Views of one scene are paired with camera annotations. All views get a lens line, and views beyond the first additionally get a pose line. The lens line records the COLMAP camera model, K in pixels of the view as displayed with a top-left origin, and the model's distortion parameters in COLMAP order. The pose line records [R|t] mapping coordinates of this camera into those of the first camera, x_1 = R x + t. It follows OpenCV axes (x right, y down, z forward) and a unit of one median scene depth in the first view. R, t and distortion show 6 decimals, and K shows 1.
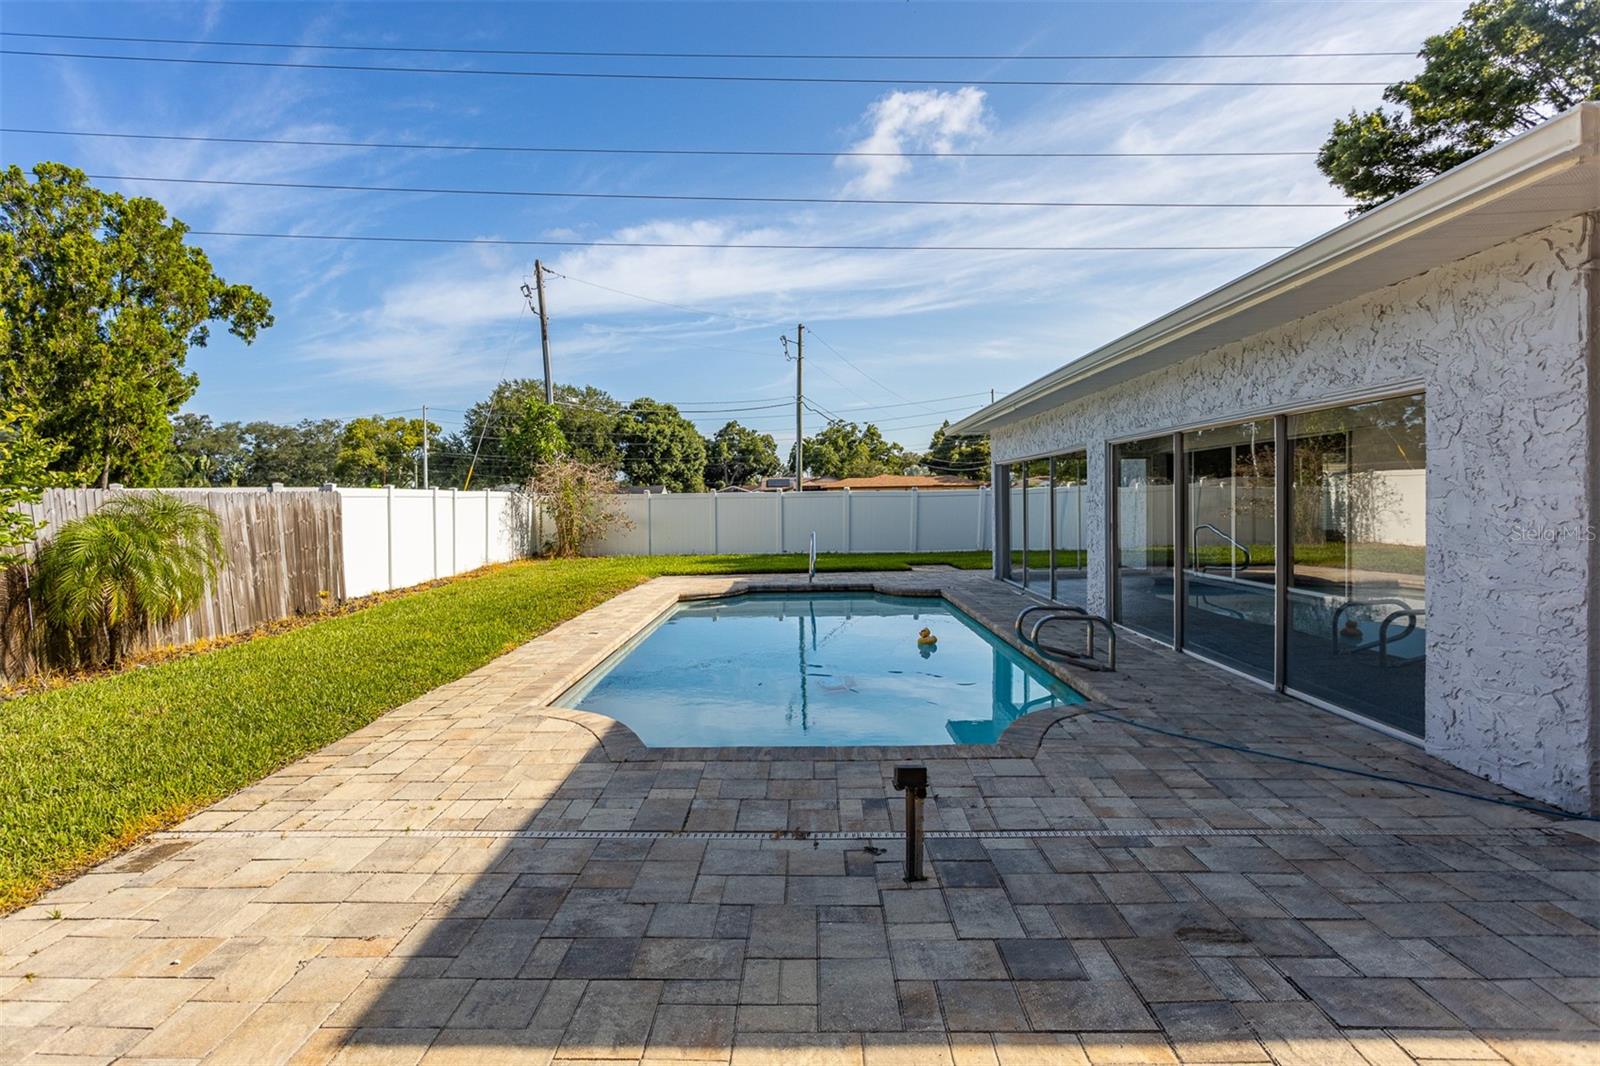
lens RADIAL K [[809.4, 0, 781.7], [0, 809.4, 520.0], [0, 0, 1]] dist [-0.016932, 0.011448]
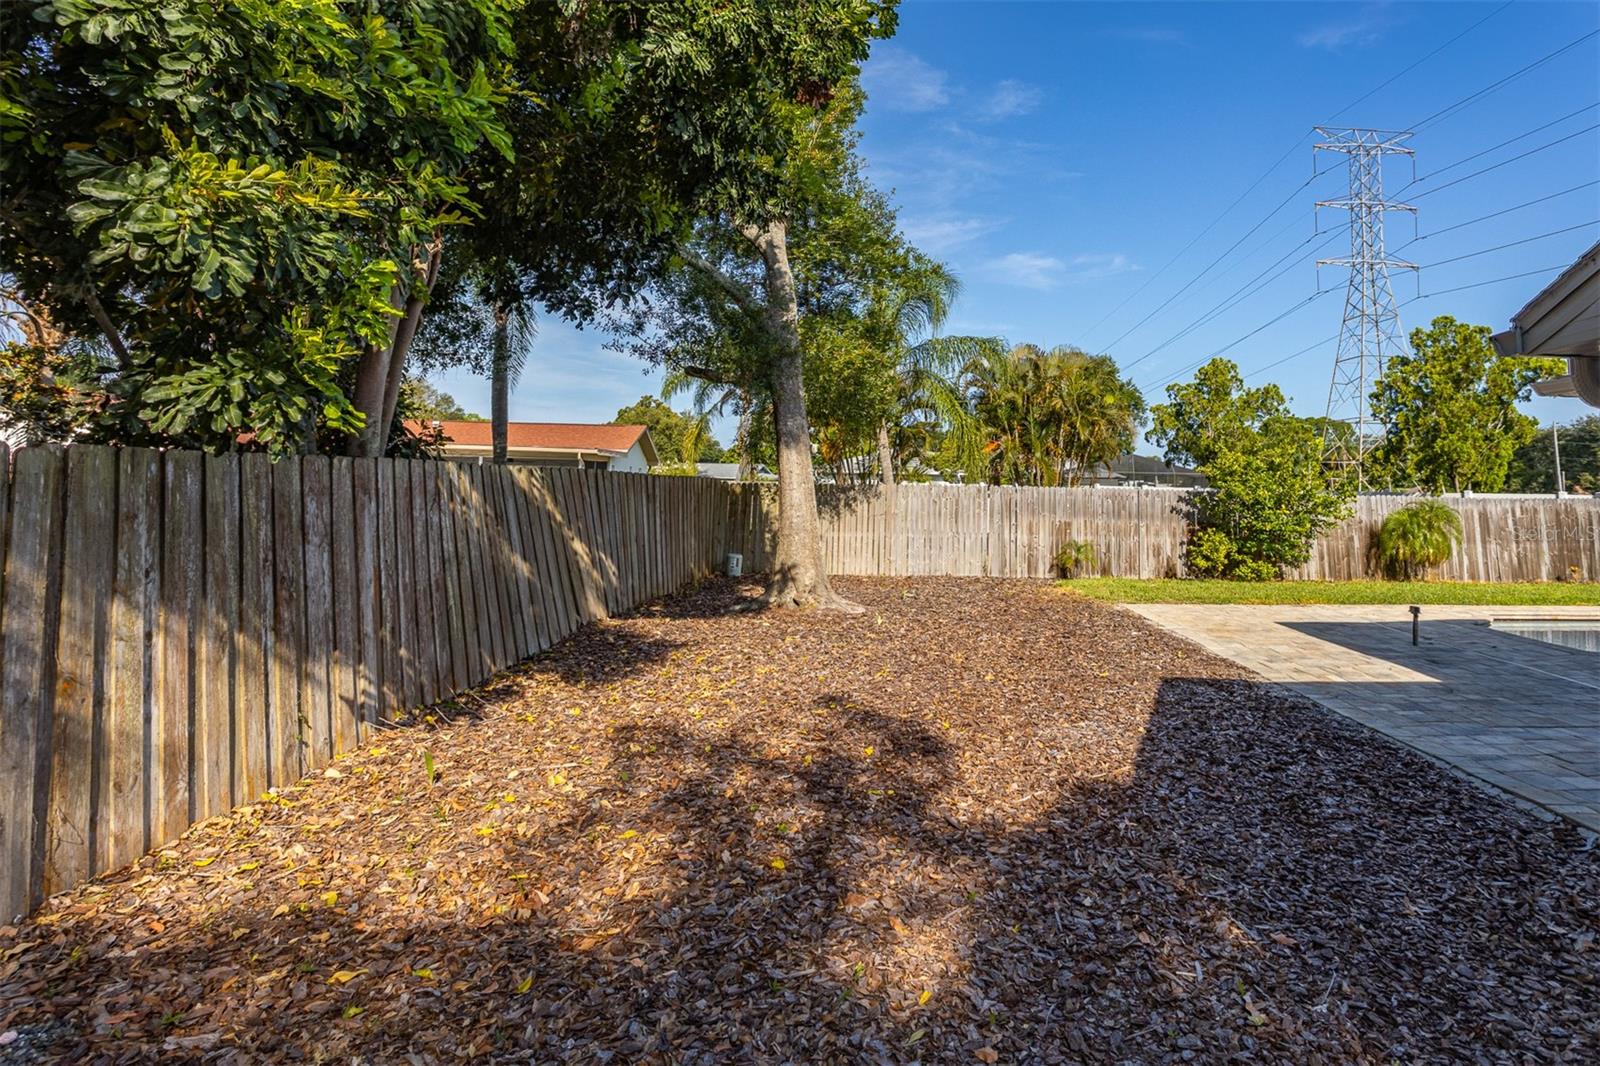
lens RADIAL K [[923.8, 0, 970.2], [0, 923.8, 380.3], [0, 0, 1]] dist [0.000779, 0.000403]
pose [[0.133107, -0.094799, -0.986557, 0.980609], [-0.044309, 0.993851, -0.101478, -0.030376], [0.990111, 0.057221, 0.128088, -0.322804]]
